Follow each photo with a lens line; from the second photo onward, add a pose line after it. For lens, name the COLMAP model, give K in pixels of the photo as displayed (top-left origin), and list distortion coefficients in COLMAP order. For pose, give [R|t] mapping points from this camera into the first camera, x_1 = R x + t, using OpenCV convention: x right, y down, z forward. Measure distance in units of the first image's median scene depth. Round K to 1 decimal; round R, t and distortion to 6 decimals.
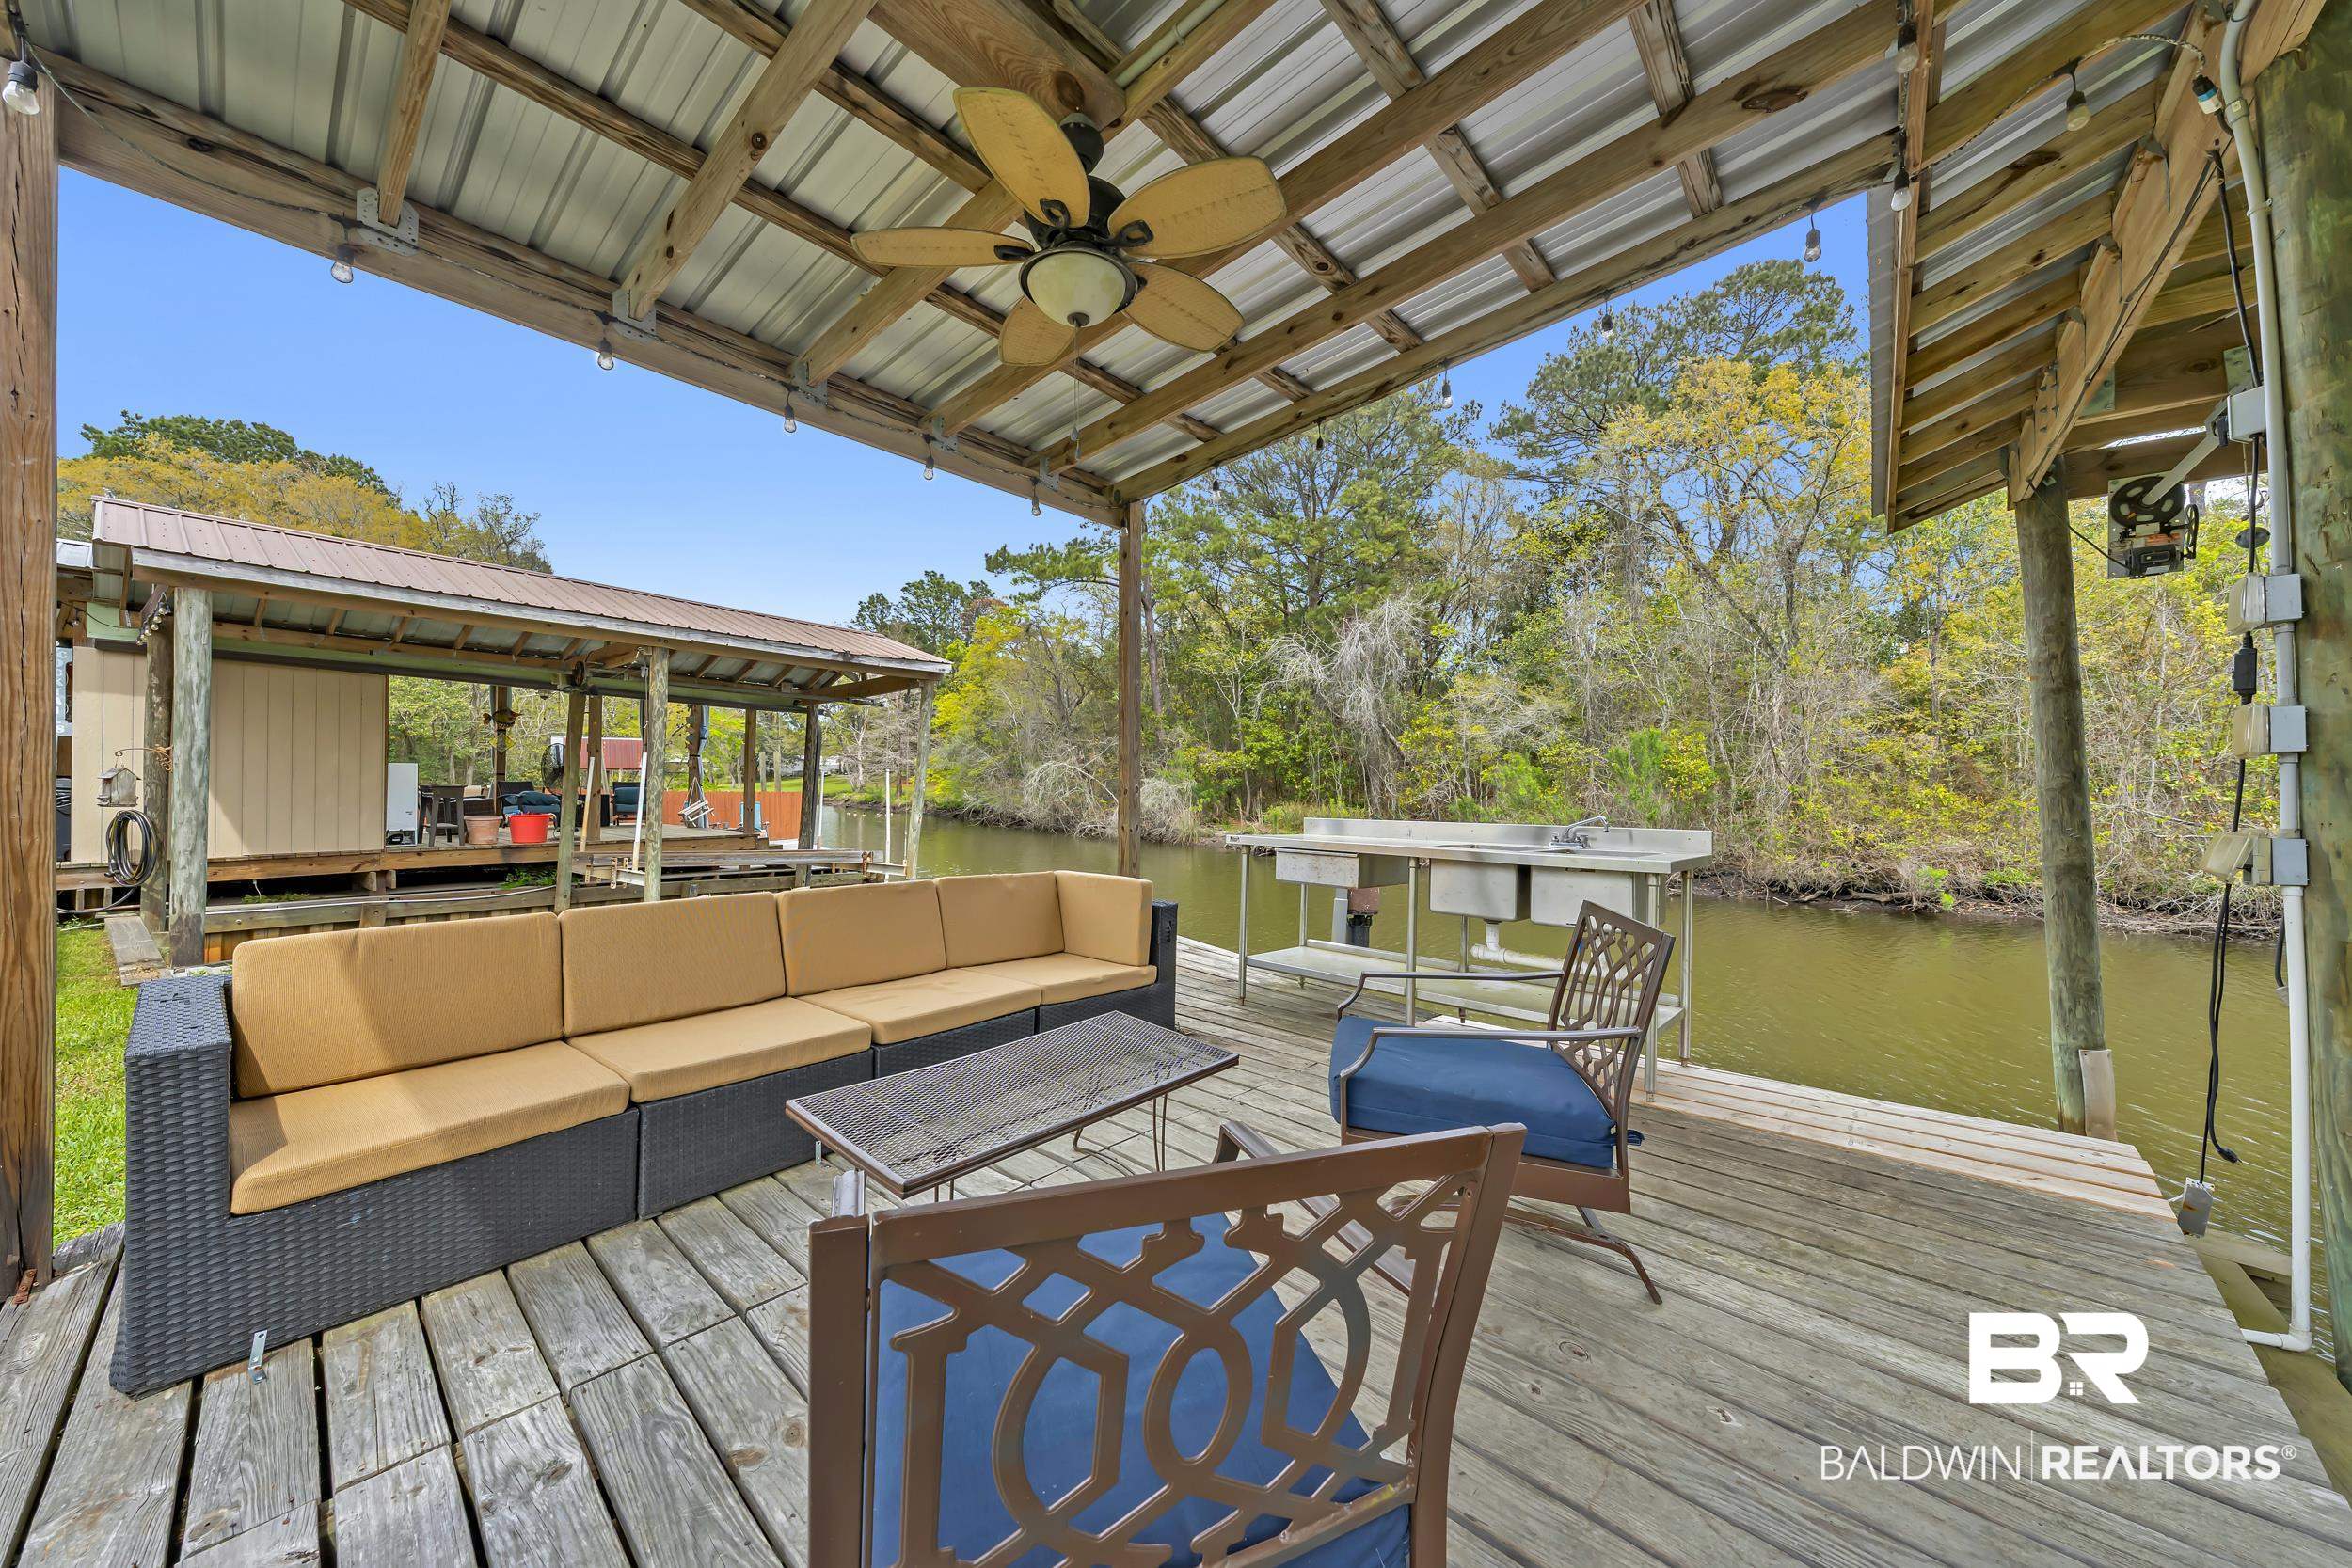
lens RADIAL K [[819.0, 0, 1183.9], [0, 819.0, 780.6], [0, 0, 1]] dist [-0.000706, 0.000032]
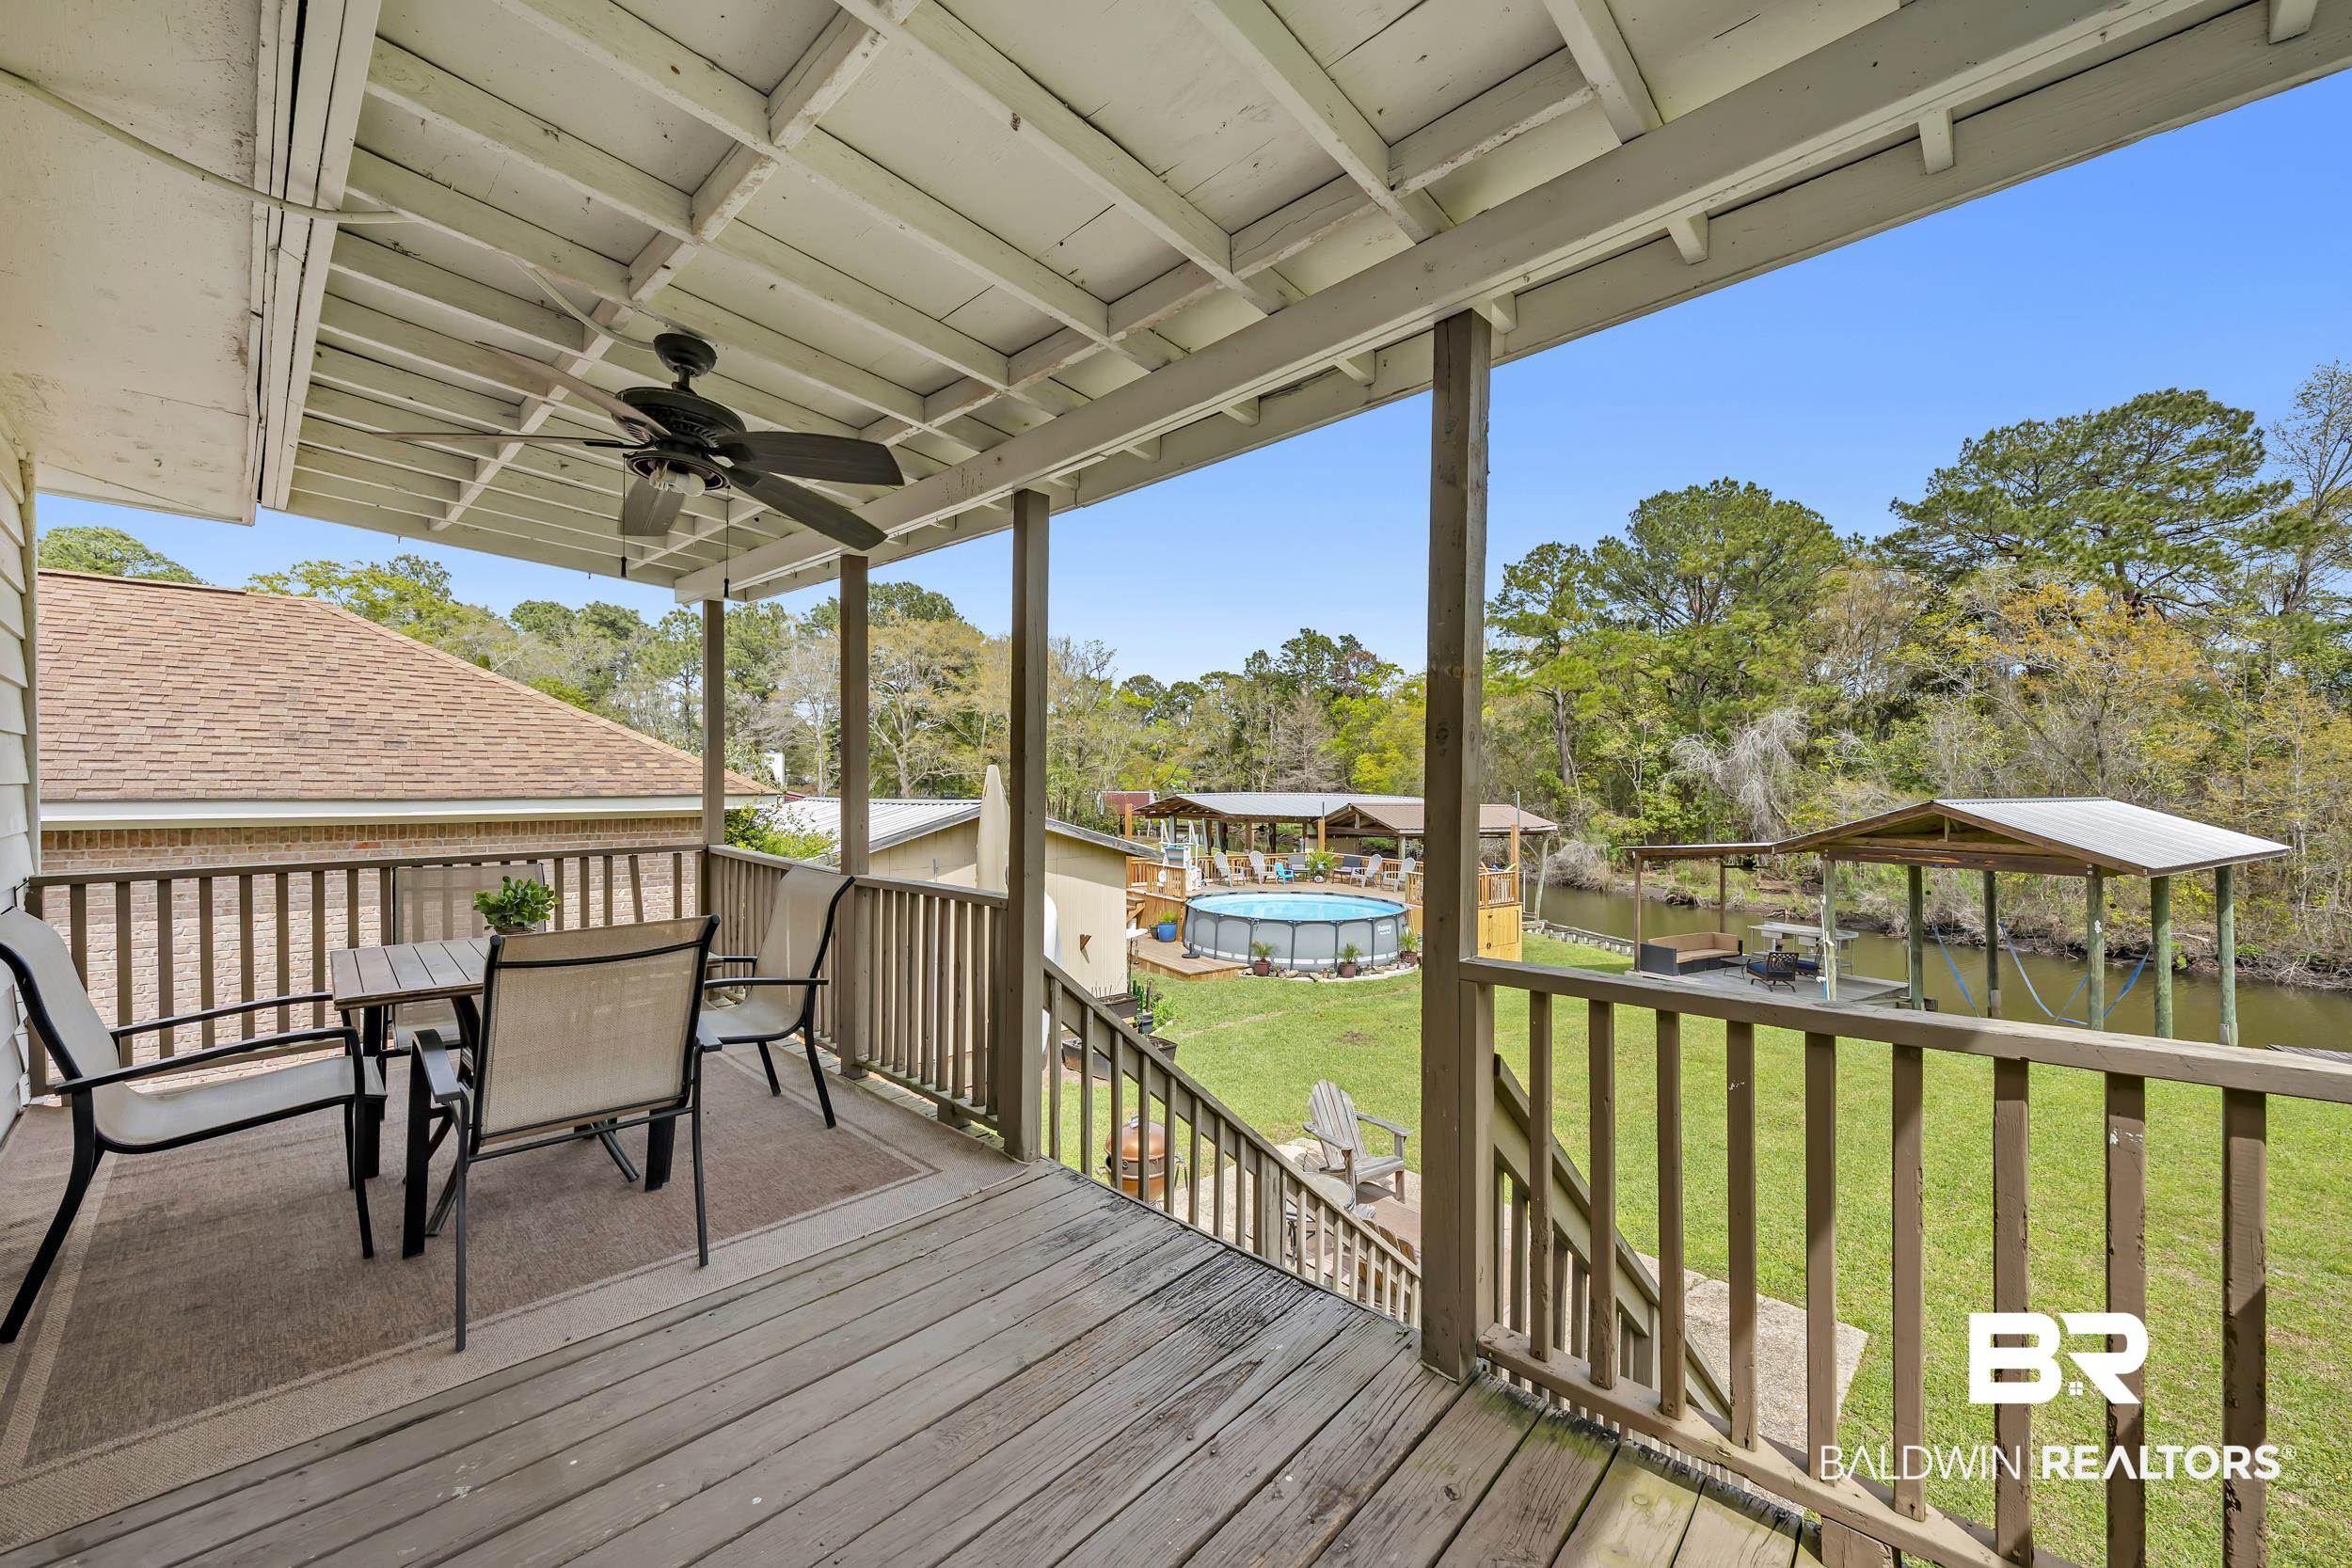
lens RADIAL K [[879.0, 0, 1185.6], [0, 879.0, 780.5], [0, 0, 1]] dist [-0.001428, -0.000034]
pose [[0.942471, -0.001493, -0.334285, -0.317412], [-0.002058, 0.999945, -0.010268, -0.173149], [0.334282, 0.010365, 0.942416, -1.184437]]
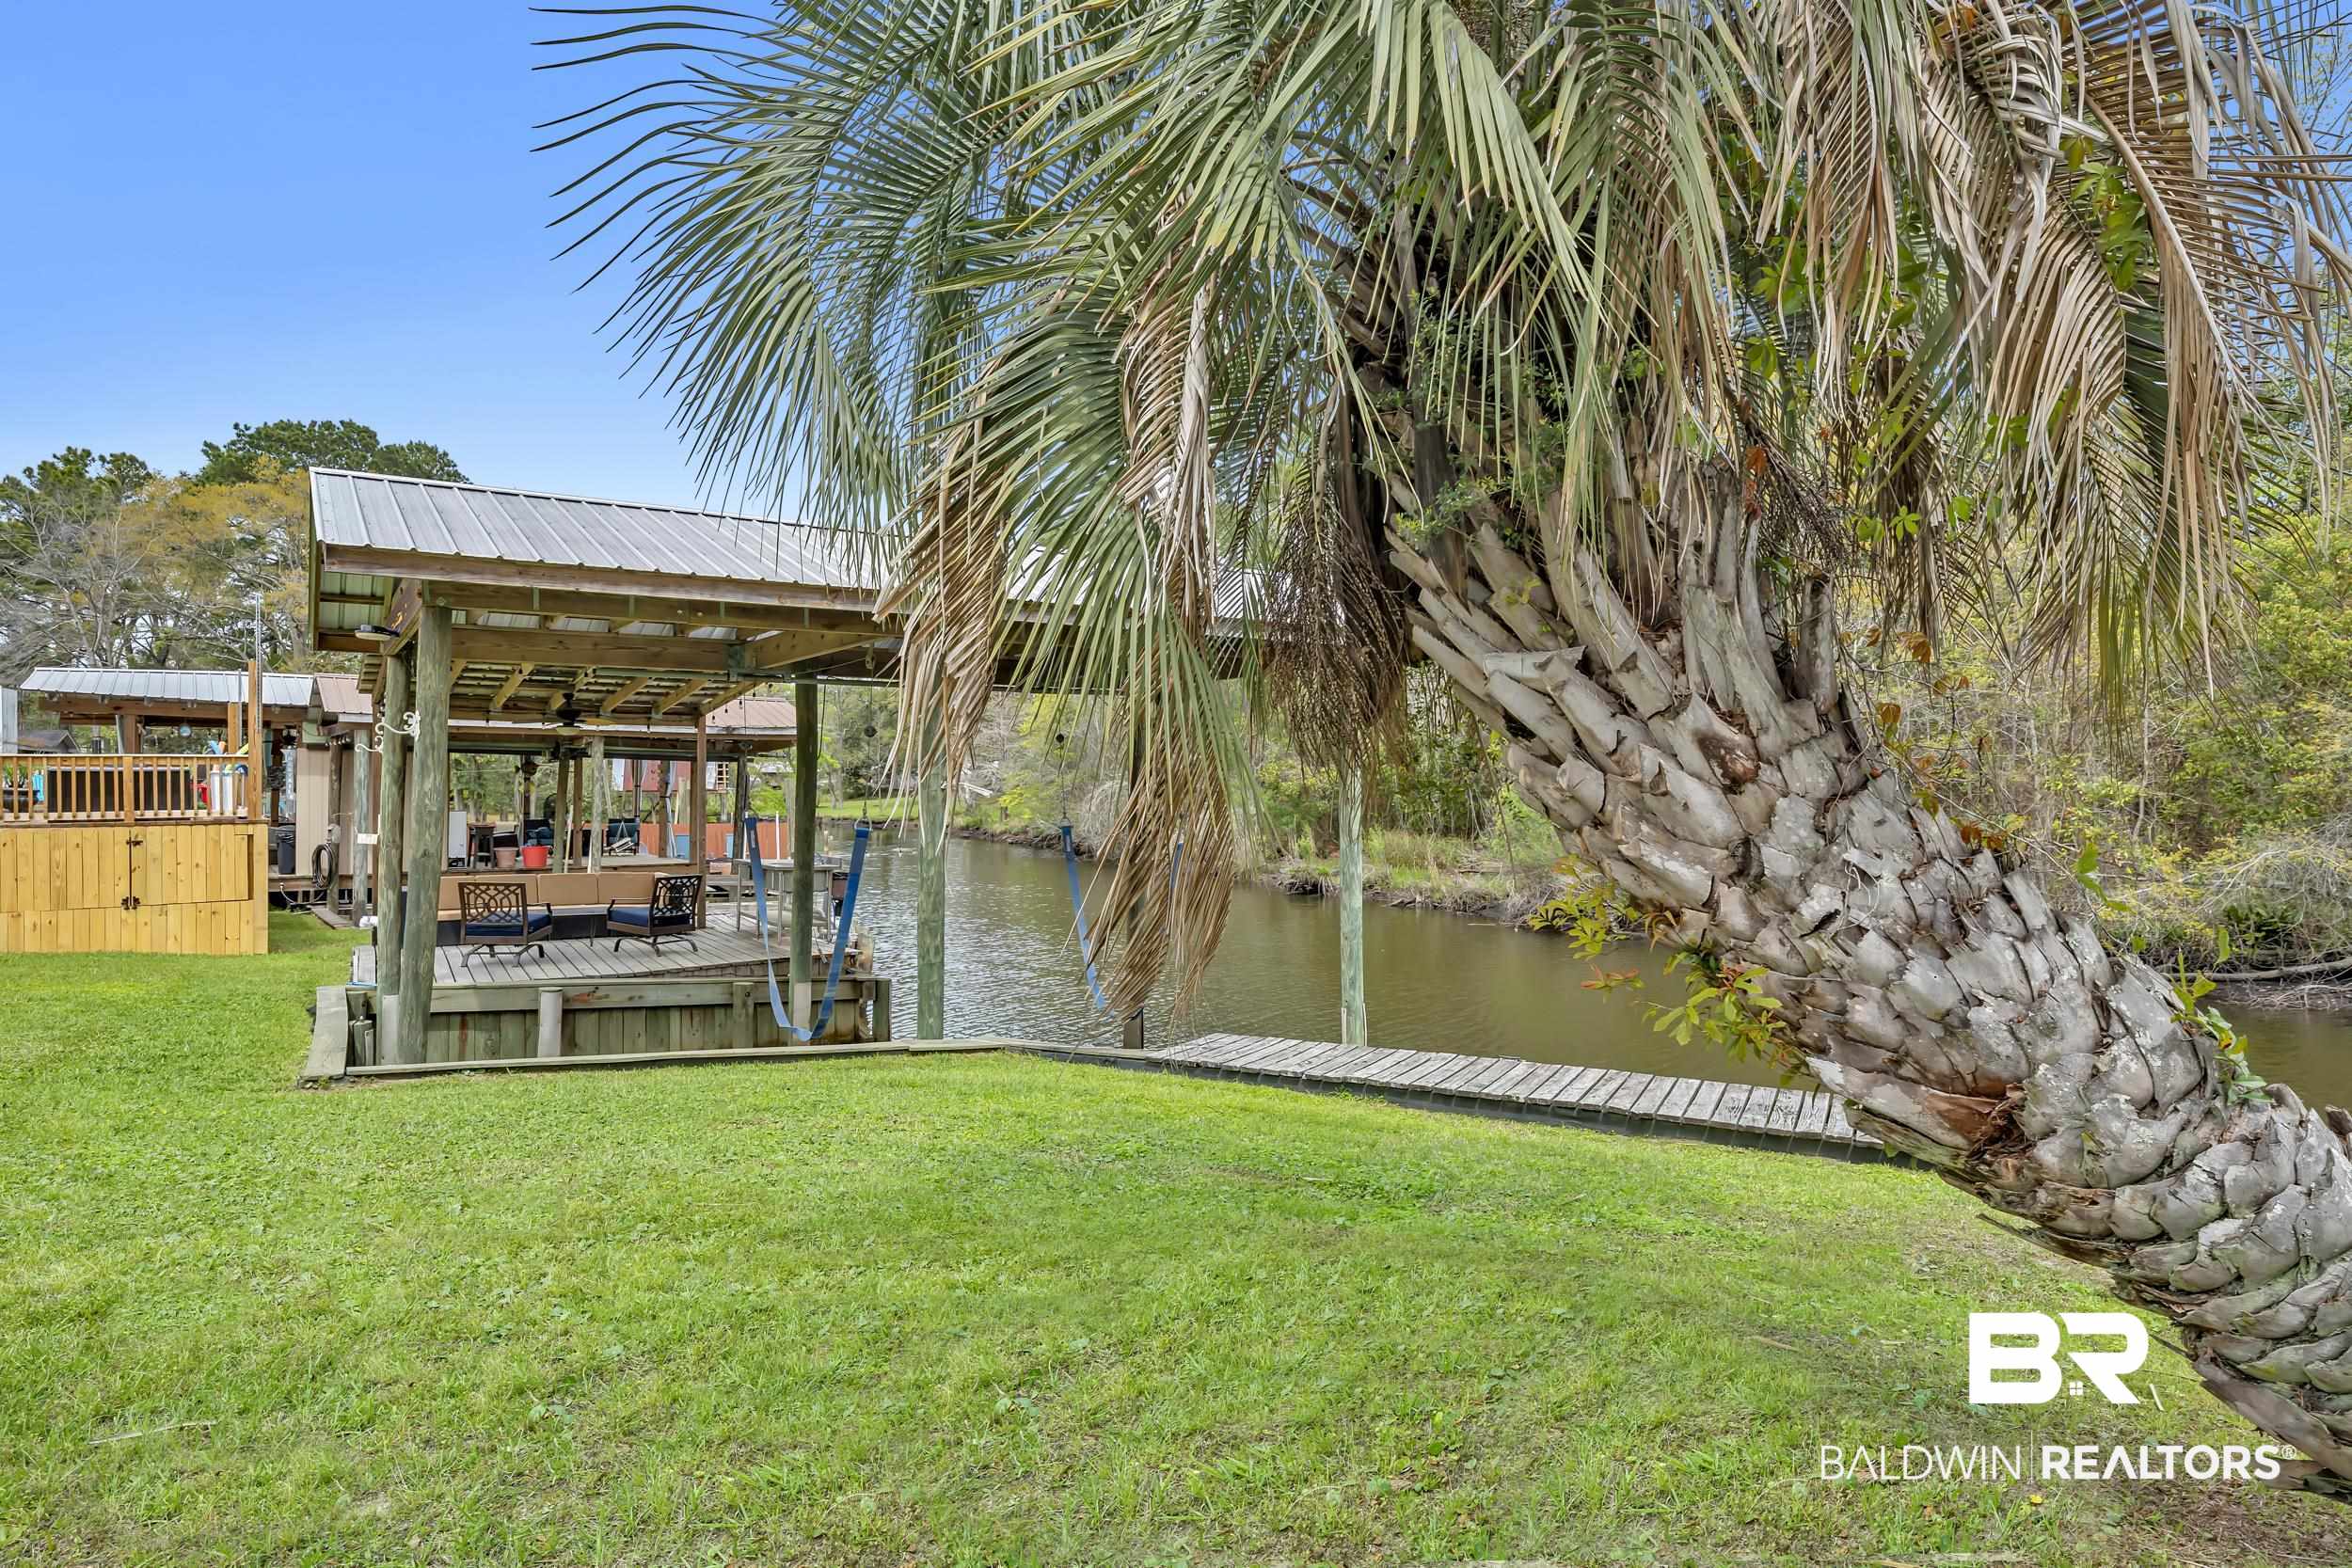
lens RADIAL K [[1295.7, 0, 1184.8], [0, 1295.7, 782.1], [0, 0, 1]] dist [-0.000843, -0.000185]
pose [[0.964878, -0.010160, -0.262502, 0.561596], [0.008817, 0.999941, -0.006295, -0.029507], [0.262551, 0.003759, 0.964911, -0.552915]]
